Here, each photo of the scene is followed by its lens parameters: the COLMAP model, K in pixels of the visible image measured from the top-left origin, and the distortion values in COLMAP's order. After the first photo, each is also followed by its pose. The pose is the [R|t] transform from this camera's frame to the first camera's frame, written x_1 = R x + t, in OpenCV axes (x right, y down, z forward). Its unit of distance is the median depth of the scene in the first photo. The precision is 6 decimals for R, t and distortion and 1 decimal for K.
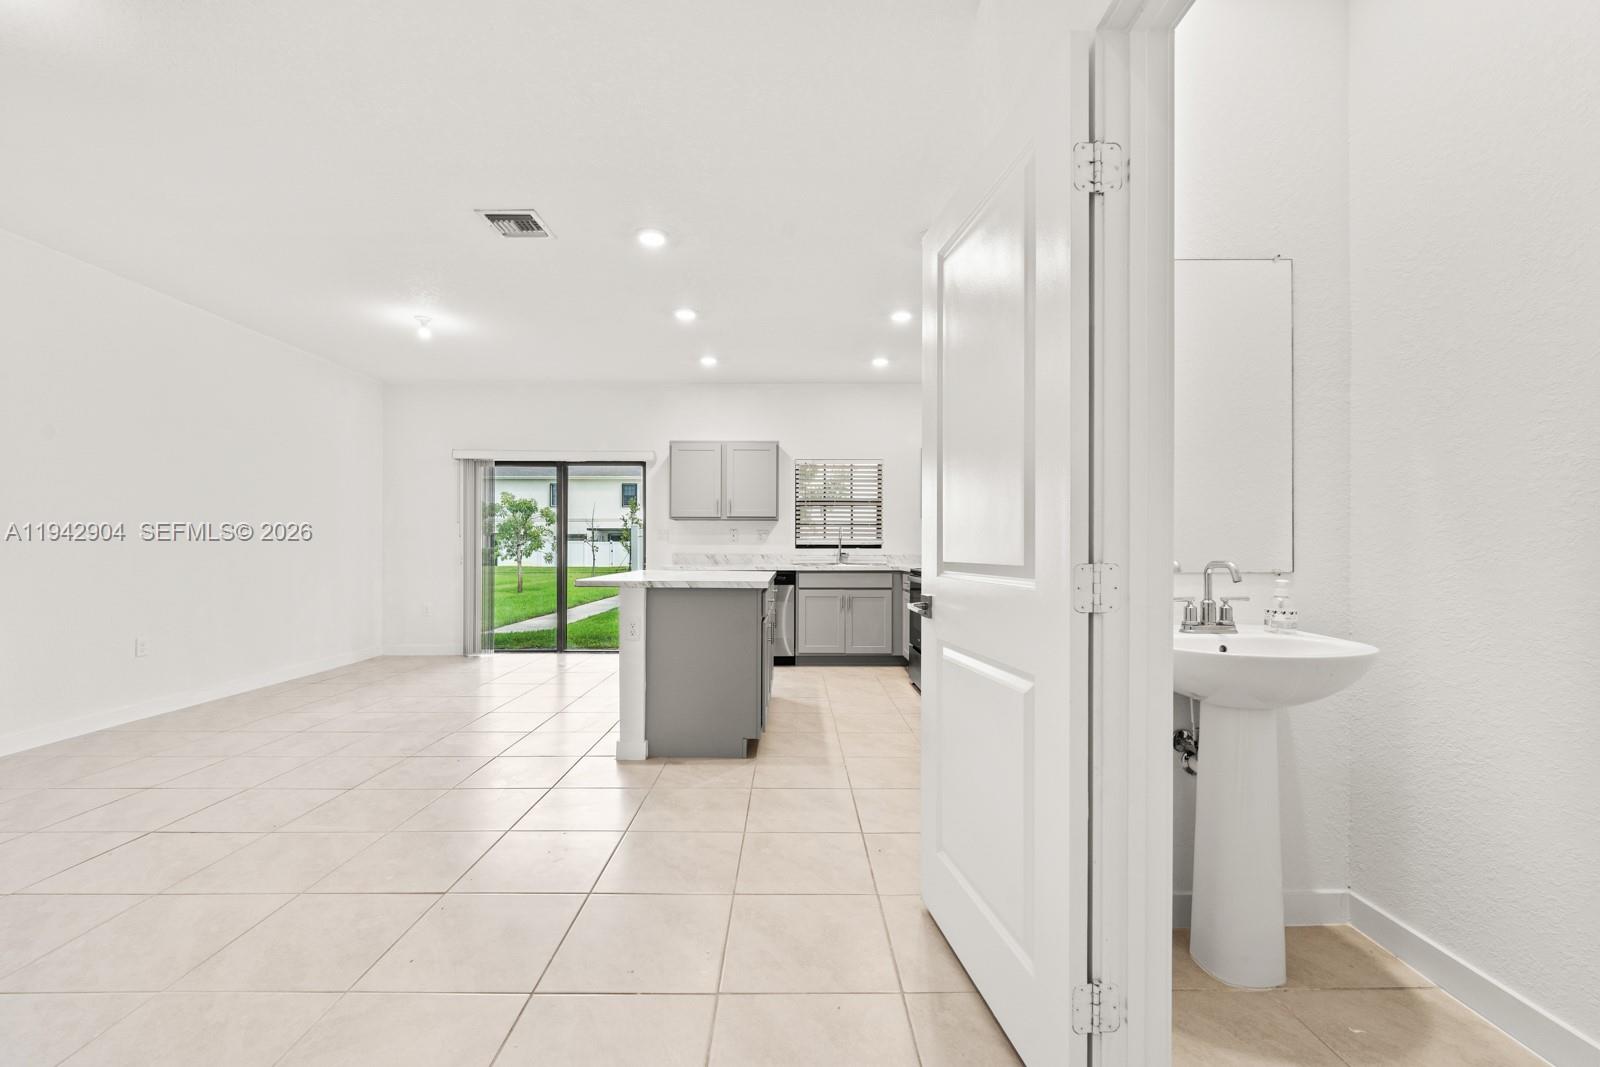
lens RADIAL K [[651.0, 0, 799.4], [0, 651.0, 546.0], [0, 0, 1]] dist [-0.002920, -0.000465]
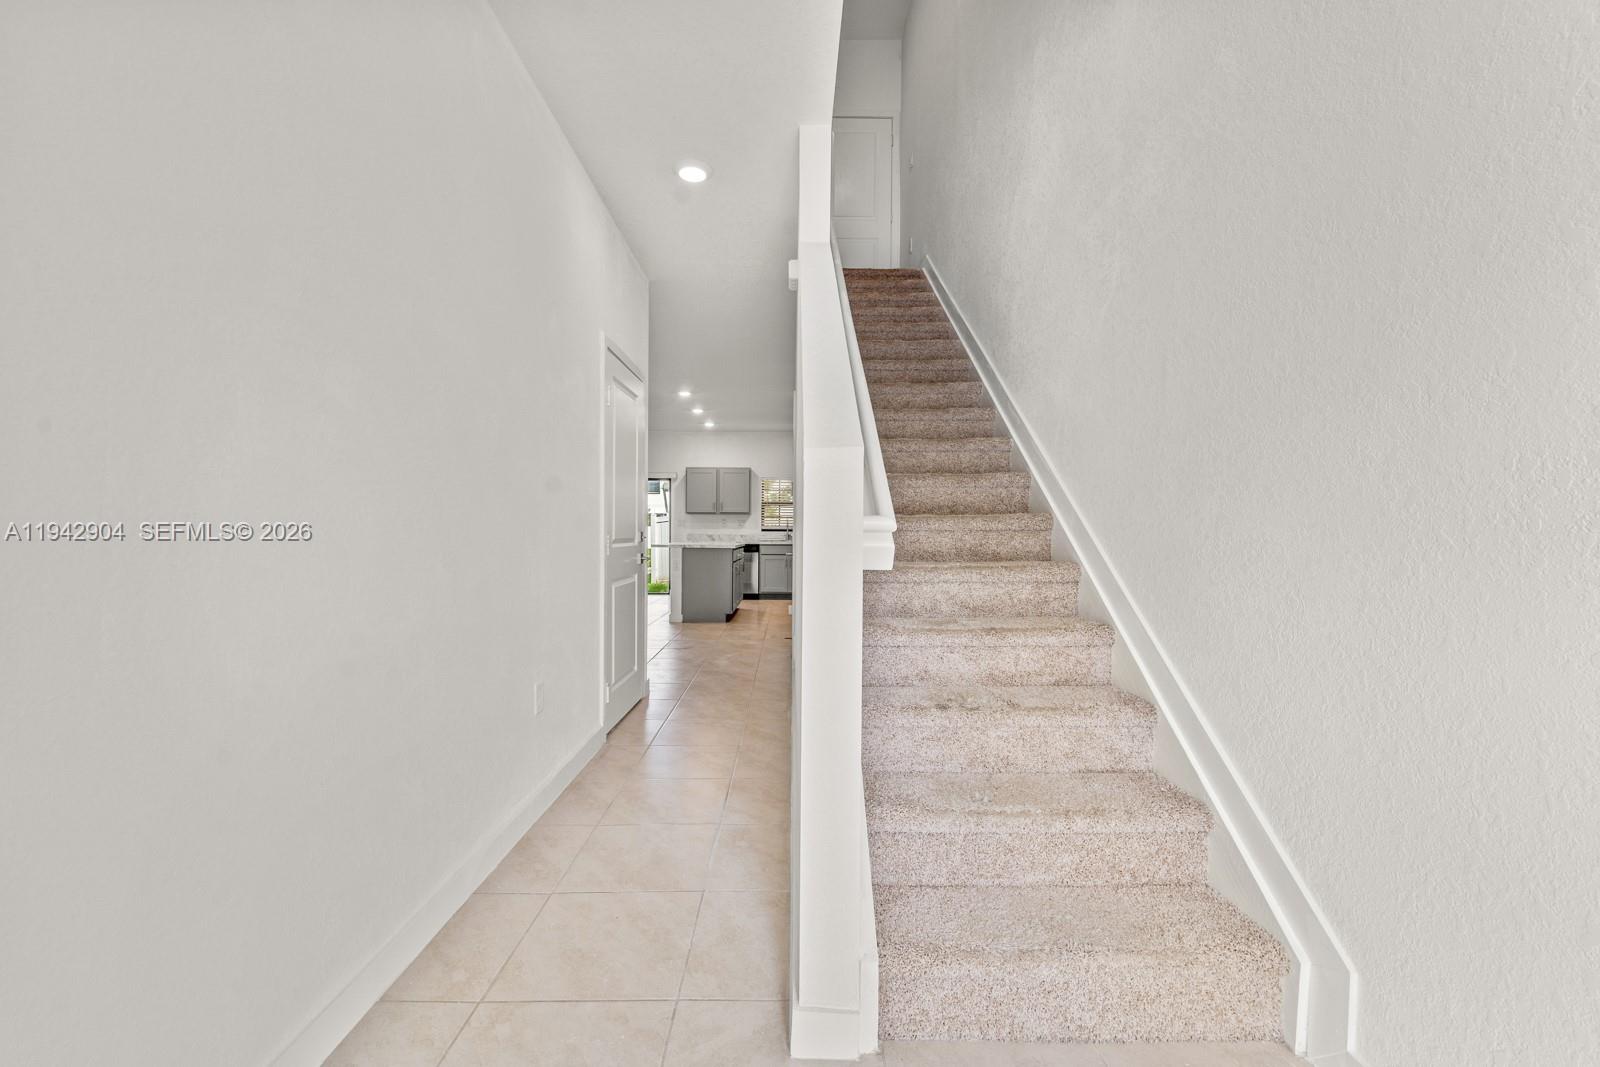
lens RADIAL K [[660.1, 0, 796.1], [0, 660.1, 540.4], [0, 0, 1]] dist [0.004169, 0.000222]
pose [[0.999975, 0.005603, -0.004270, 0.093811], [-0.005530, 0.999840, 0.017031, -0.002510], [0.004365, -0.017007, 0.999846, -0.707911]]
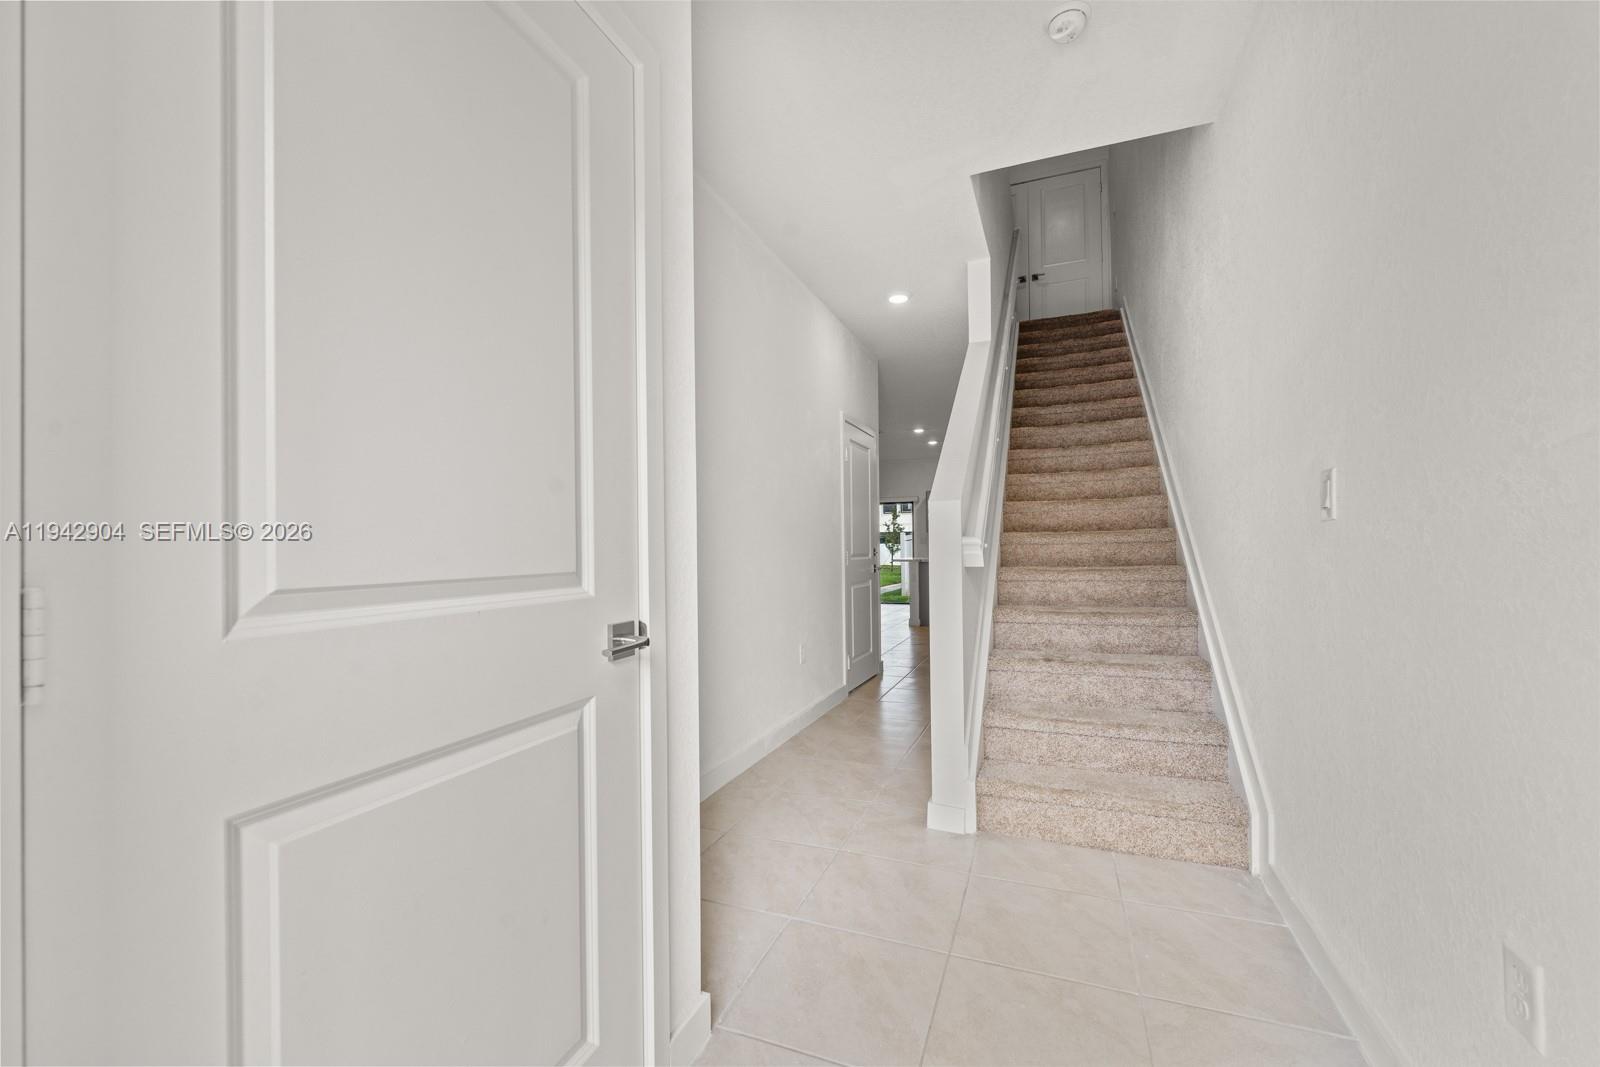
lens RADIAL K [[647.7, 0, 796.7], [0, 647.7, 539.8], [0, 0, 1]] dist [-0.000511, -0.000095]
pose [[0.923883, -0.016833, -0.382306, 0.171630], [0.013197, 0.999839, -0.012130, -0.001591], [0.382449, 0.006161, 0.923956, -0.888453]]
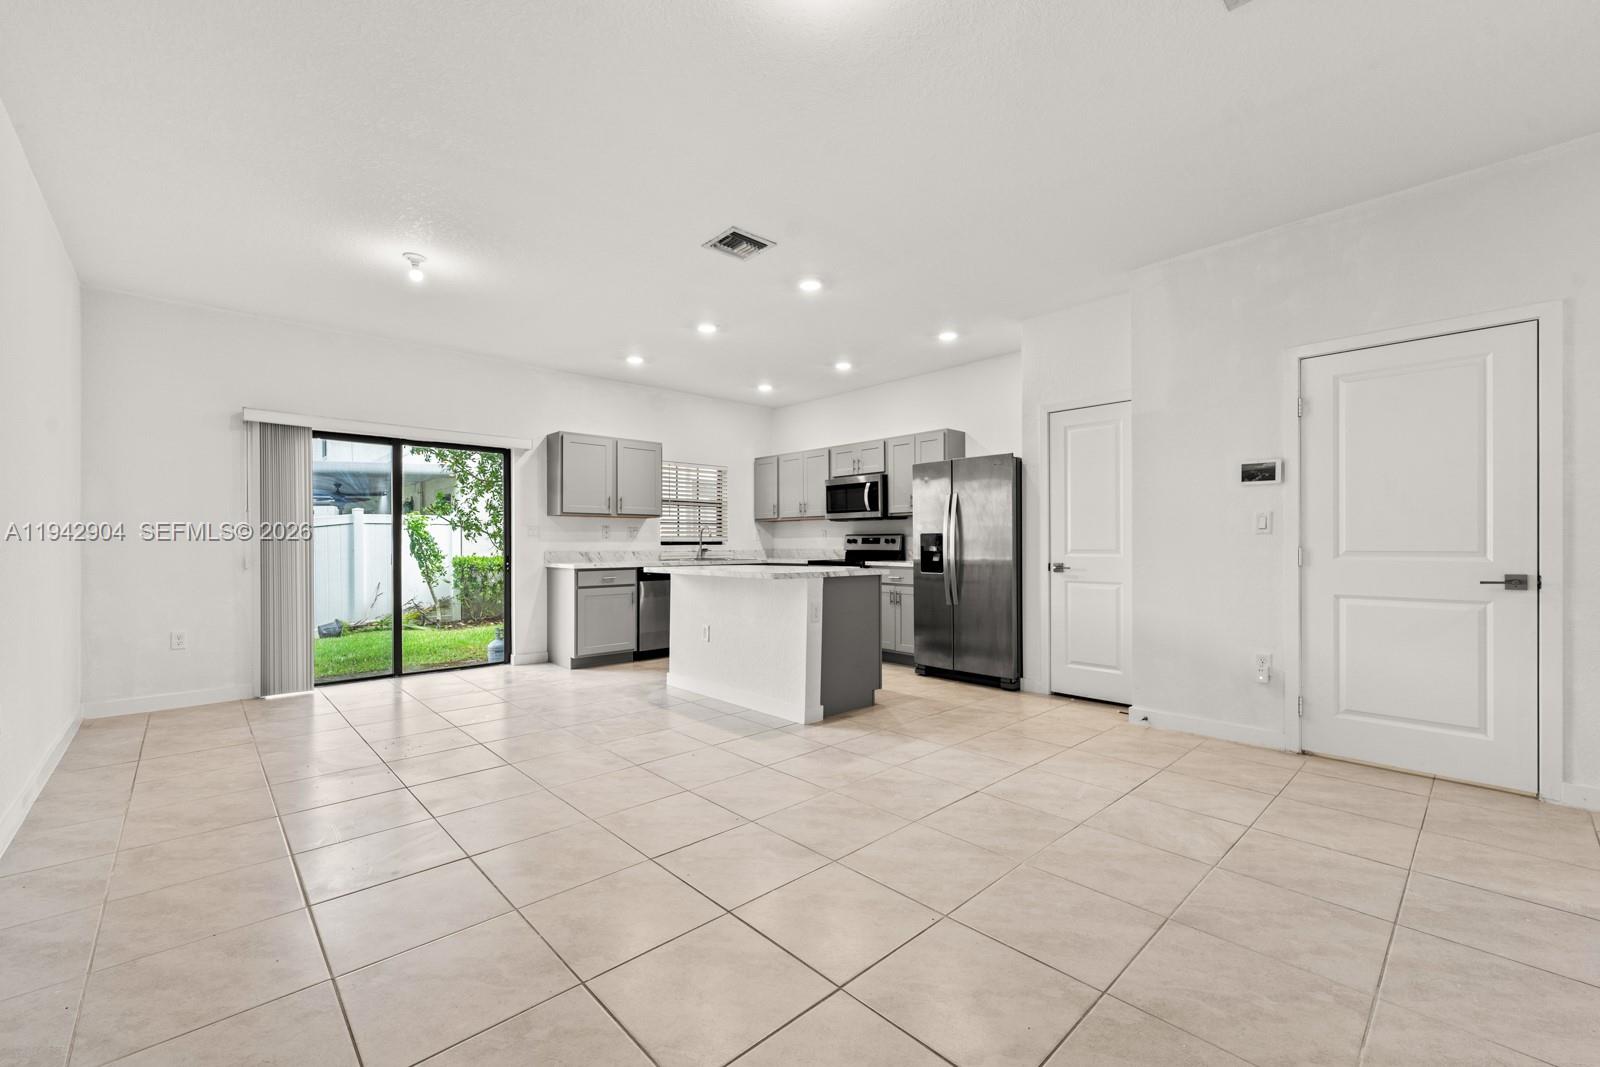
lens RADIAL K [[651.0, 0, 799.4], [0, 651.0, 546.0], [0, 0, 1]] dist [-0.002920, -0.000465]
pose [[0.739609, -0.006805, 0.673003, -0.571719], [0.003460, 0.999974, 0.006309, -0.000970], [-0.673028, -0.002338, 0.739613, 0.073232]]
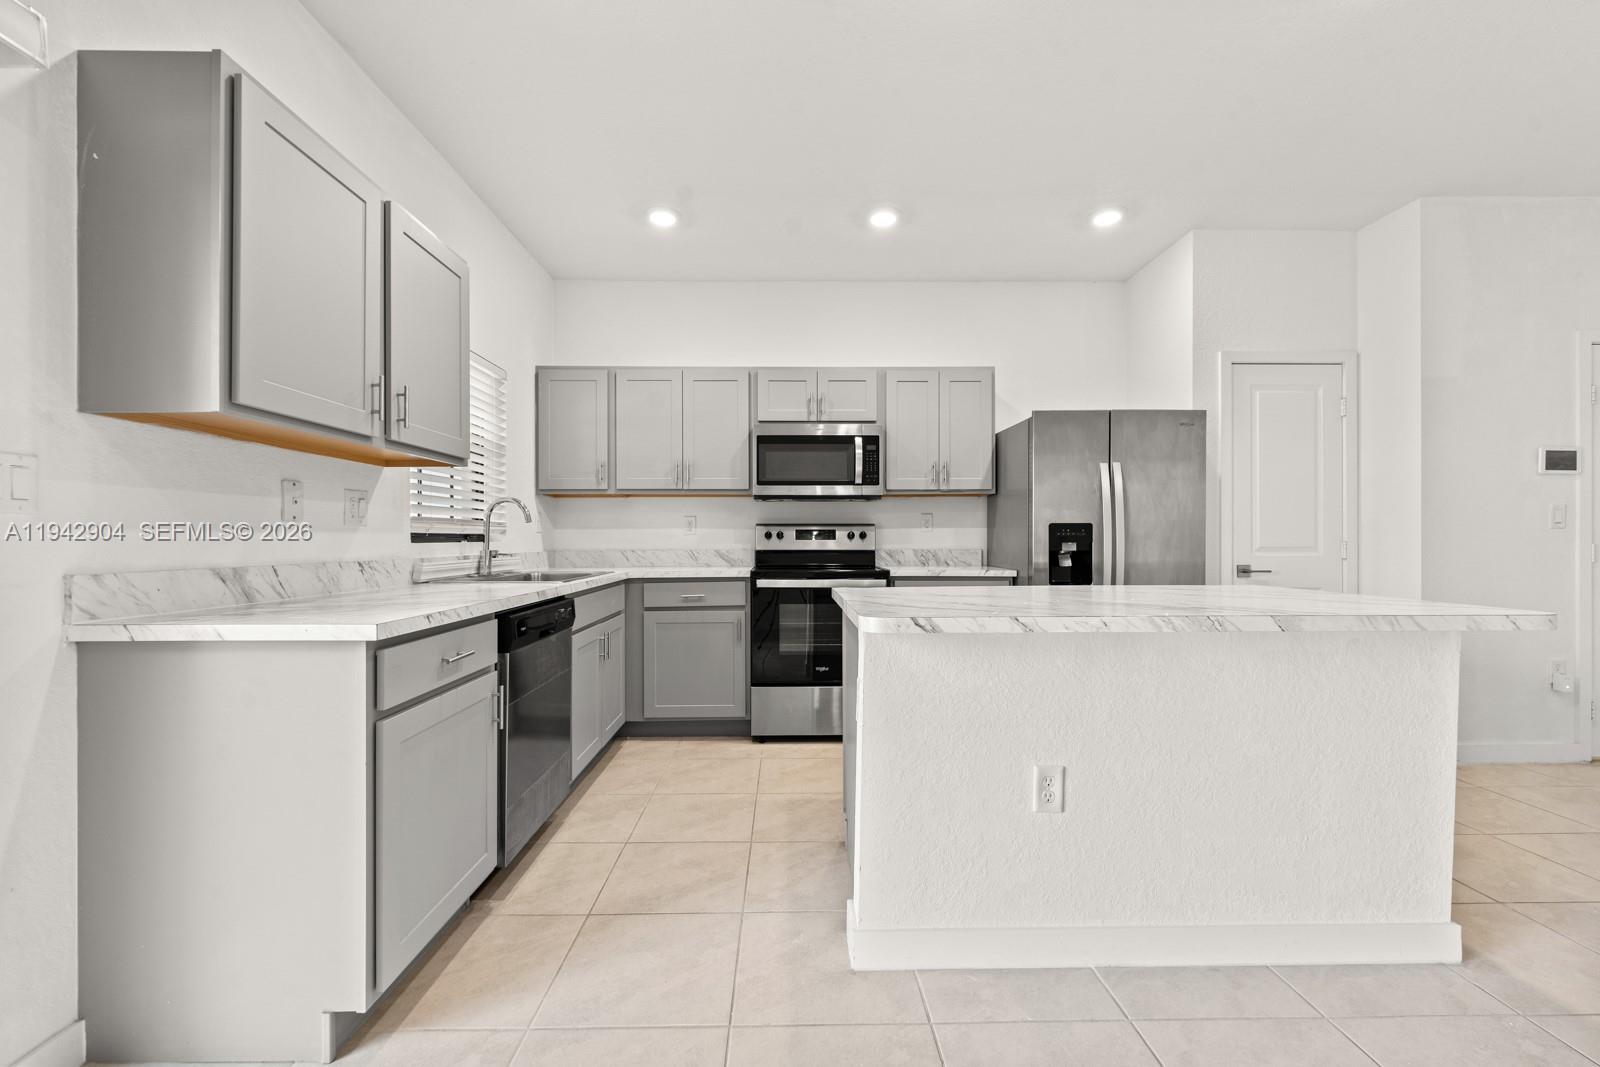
lens RADIAL K [[654.1, 0, 796.3], [0, 654.1, 539.4], [0, 0, 1]] dist [0.000640, -0.000216]
pose [[-0.001669, -0.002524, 0.999995, -0.415910], [-0.000189, 0.999997, 0.002524, 0.000789], [-0.999999, -0.000184, -0.001669, 0.801540]]
